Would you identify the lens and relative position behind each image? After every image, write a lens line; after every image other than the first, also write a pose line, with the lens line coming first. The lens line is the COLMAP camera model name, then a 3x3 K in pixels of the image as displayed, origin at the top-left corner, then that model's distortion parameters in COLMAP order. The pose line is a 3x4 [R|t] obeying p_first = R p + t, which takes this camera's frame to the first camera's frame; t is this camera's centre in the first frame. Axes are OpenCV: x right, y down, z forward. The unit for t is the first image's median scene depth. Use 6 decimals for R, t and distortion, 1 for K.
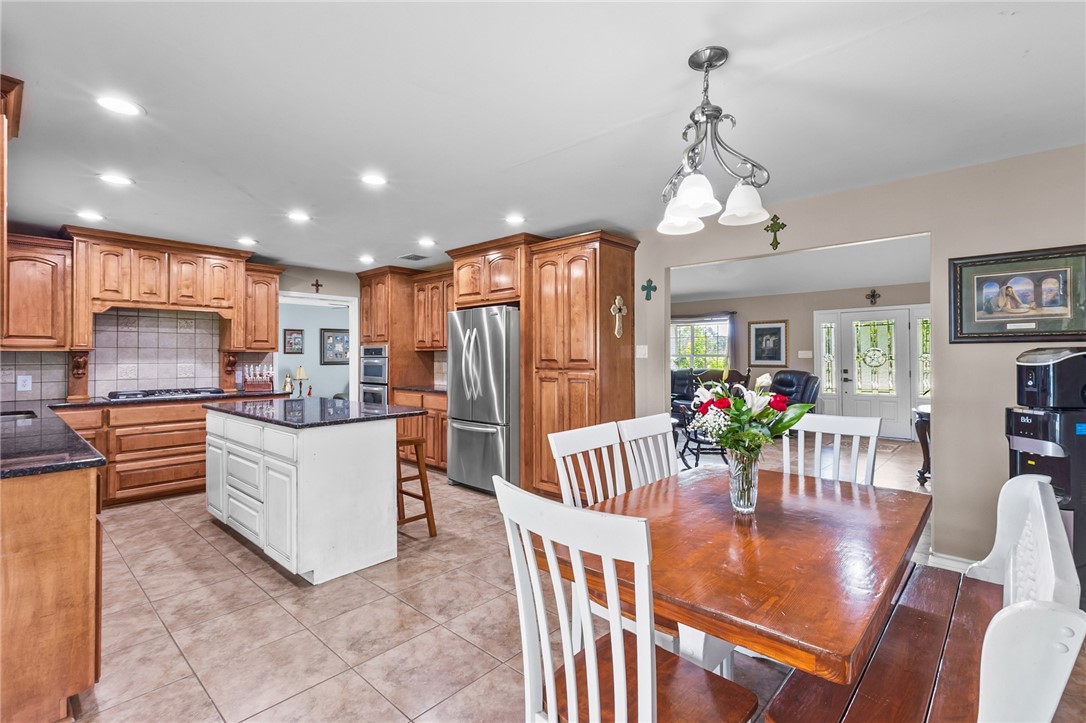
lens RADIAL K [[504.4, 0, 536.5], [0, 504.4, 351.6], [0, 0, 1]] dist [0.019188, 0.000674]
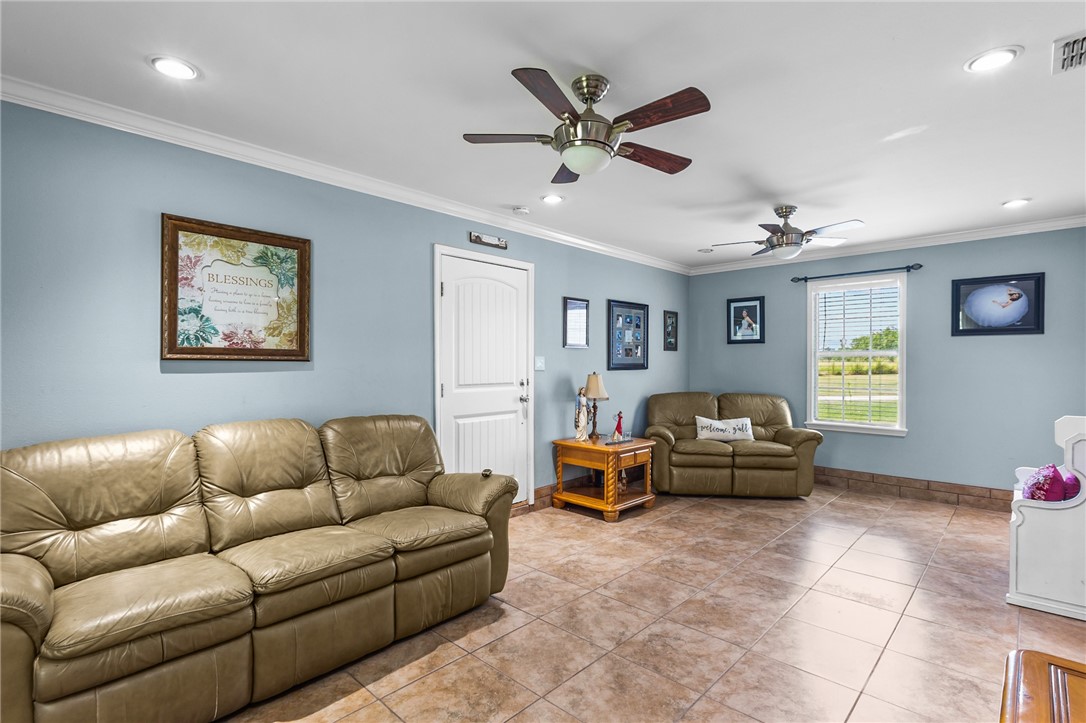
lens RADIAL K [[528.8, 0, 541.5], [0, 528.8, 364.0], [0, 0, 1]] dist [-0.001719, -0.000040]
pose [[0.999974, 0.004458, 0.005631, -1.064685], [-0.004541, 0.999881, 0.014755, 0.027087], [-0.005565, -0.014780, 0.999875, 0.985174]]
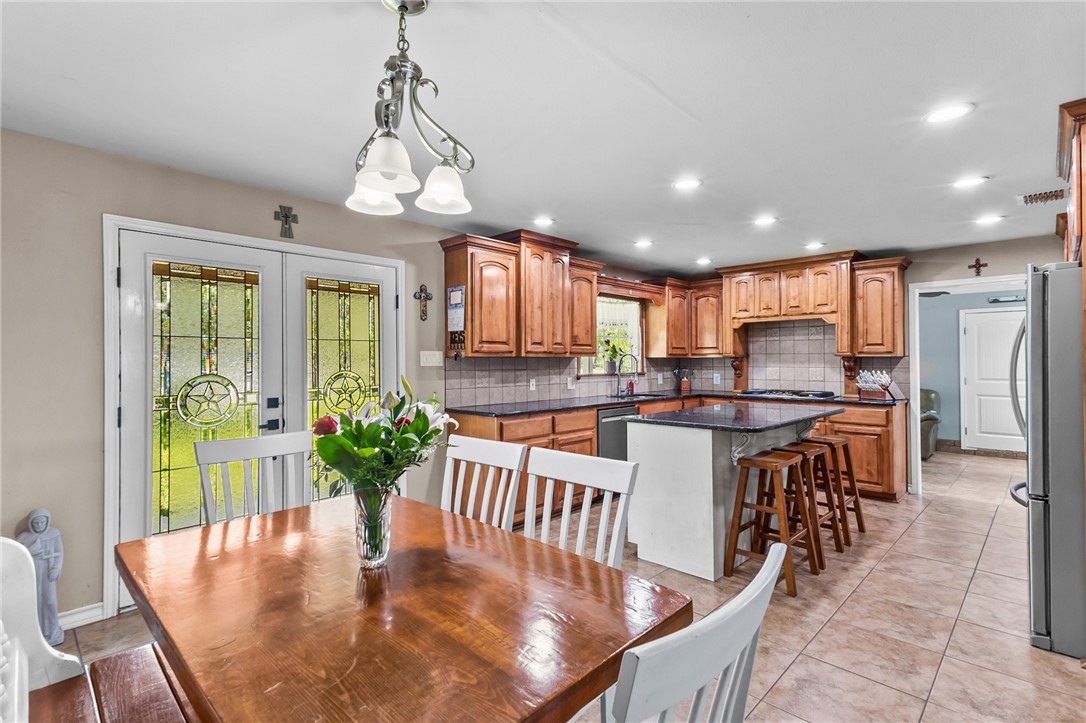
lens RADIAL K [[504.4, 0, 532.9], [0, 504.4, 357.2], [0, 0, 1]] dist [0.019188, 0.000674]
pose [[-0.030108, -0.005576, -0.999531, 0.454855], [0.010980, 0.999922, -0.005909, 0.001038], [0.999486, -0.011153, -0.030044, 0.488542]]
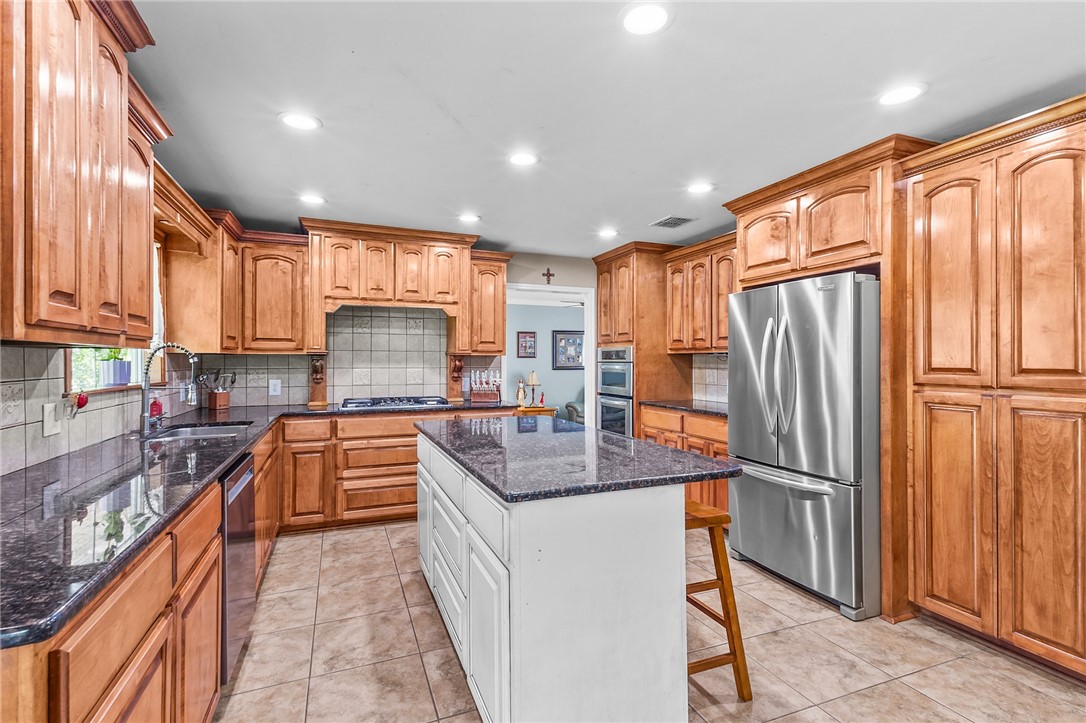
lens RADIAL K [[504.4, 0, 534.4], [0, 504.4, 359.0], [0, 0, 1]] dist [0.019188, 0.000674]
pose [[0.904652, 0.001933, -0.426148, -0.136561], [0.000757, 0.999981, 0.006145, 0.002120], [0.426151, -0.005881, 0.904633, 0.324554]]
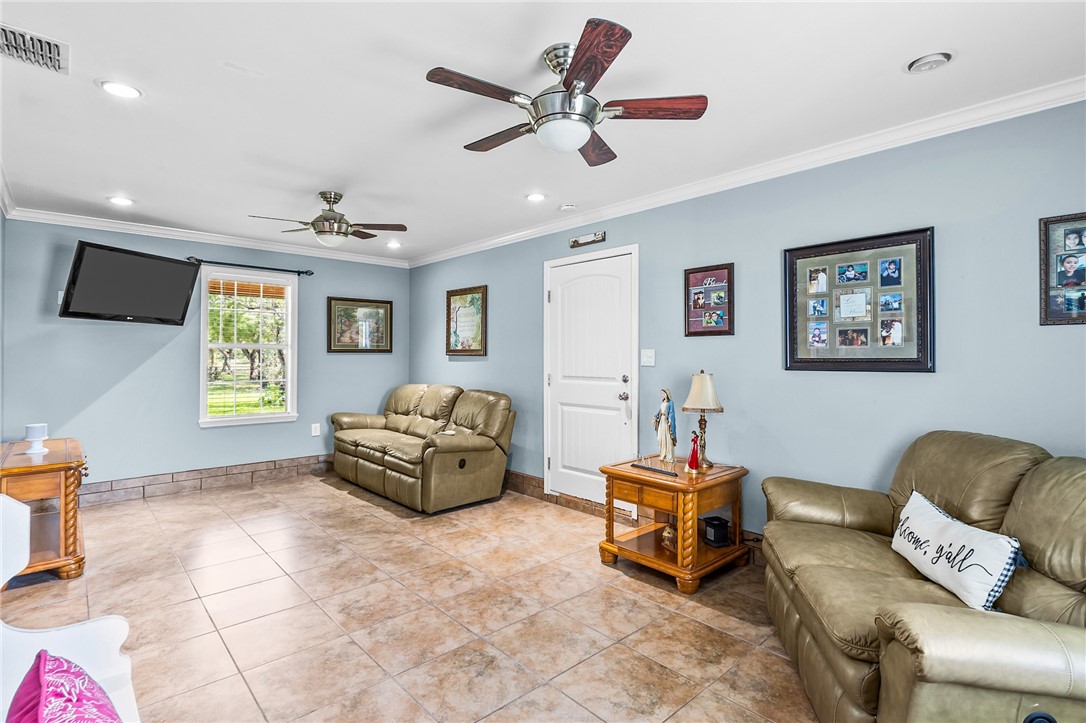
lens RADIAL K [[528.8, 0, 539.0], [0, 528.8, 356.7], [0, 0, 1]] dist [-0.001719, -0.000040]
pose [[-0.080521, 0.000415, -0.996753, -0.207628], [0.007537, 0.999972, -0.000193, 0.037922], [0.996724, -0.007528, -0.080522, 1.877421]]
